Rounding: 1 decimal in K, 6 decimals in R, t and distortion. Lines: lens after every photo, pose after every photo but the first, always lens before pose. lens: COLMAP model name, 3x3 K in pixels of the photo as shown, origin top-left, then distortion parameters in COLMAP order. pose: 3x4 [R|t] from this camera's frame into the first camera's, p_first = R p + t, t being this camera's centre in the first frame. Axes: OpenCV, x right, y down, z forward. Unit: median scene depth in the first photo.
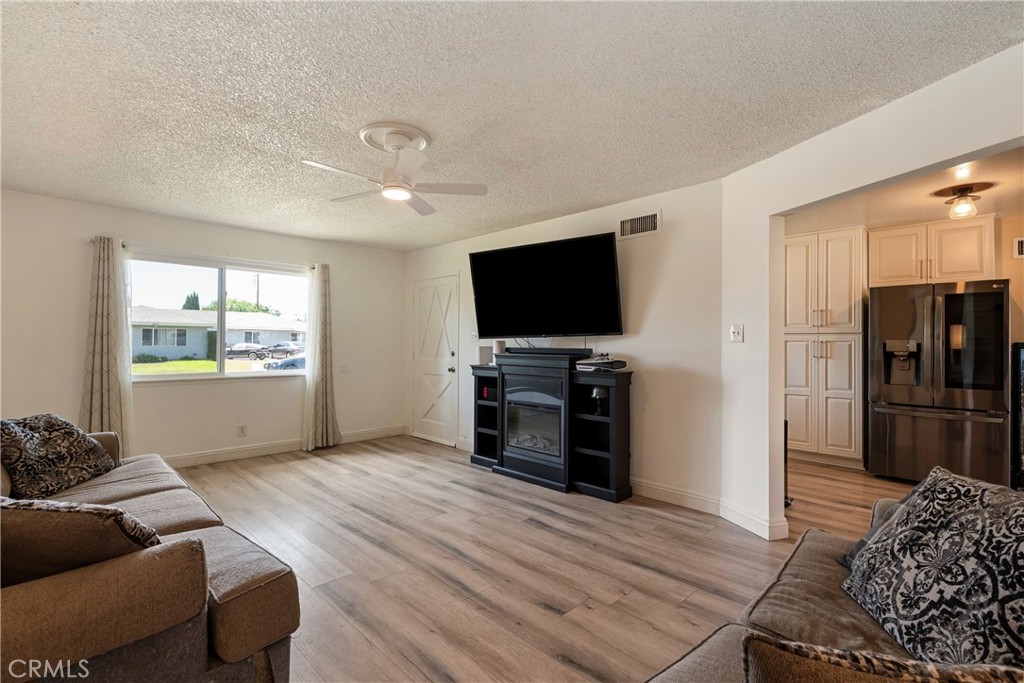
lens RADIAL K [[484.8, 0, 507.0], [0, 484.8, 344.4], [0, 0, 1]] dist [0.000788, 0.000201]
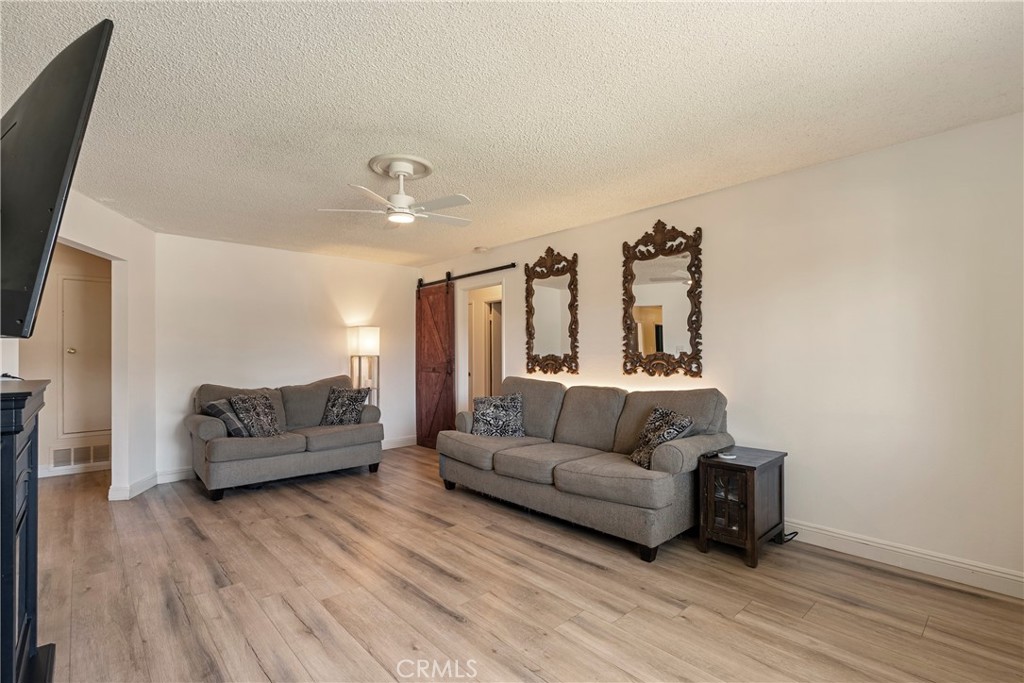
lens RADIAL K [[465.9, 0, 508.6], [0, 465.9, 349.5], [0, 0, 1]] dist [-0.000648, 0.000430]
pose [[-0.999338, -0.001765, 0.036328, -0.473795], [-0.002025, 0.999973, -0.007105, -0.014987], [-0.036314, -0.007173, -0.999315, 1.882681]]
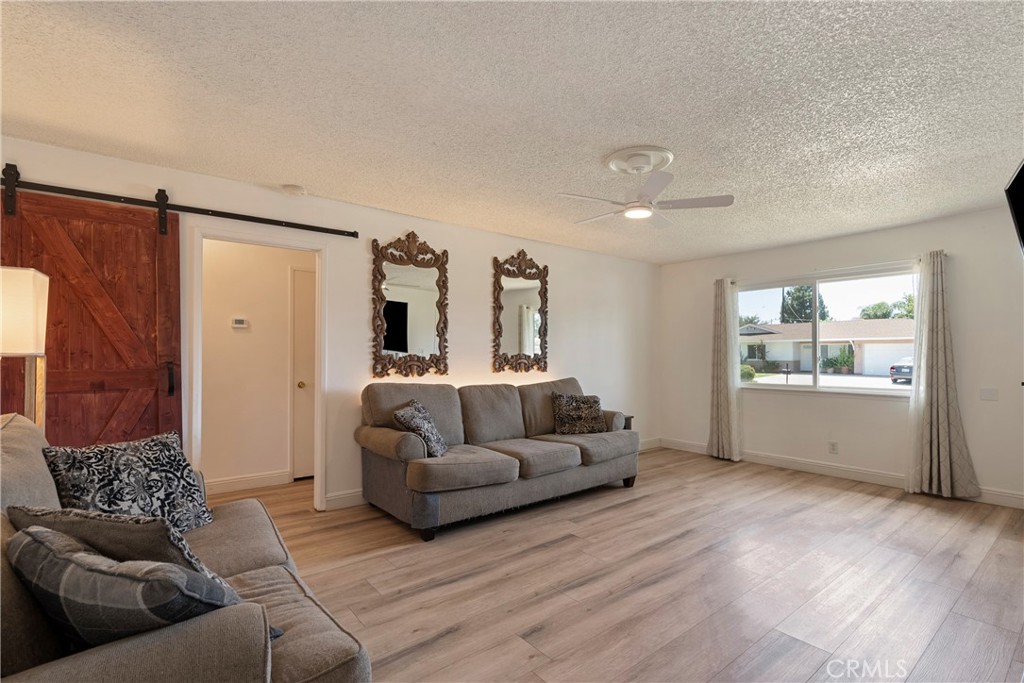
lens RADIAL K [[465.9, 0, 508.6], [0, 465.9, 349.5], [0, 0, 1]] dist [-0.000648, 0.000430]
pose [[-0.128165, -0.026522, -0.991398, 0.741670], [0.000907, 0.999639, -0.026860, 0.012368], [0.991752, -0.004342, -0.128094, 0.781652]]
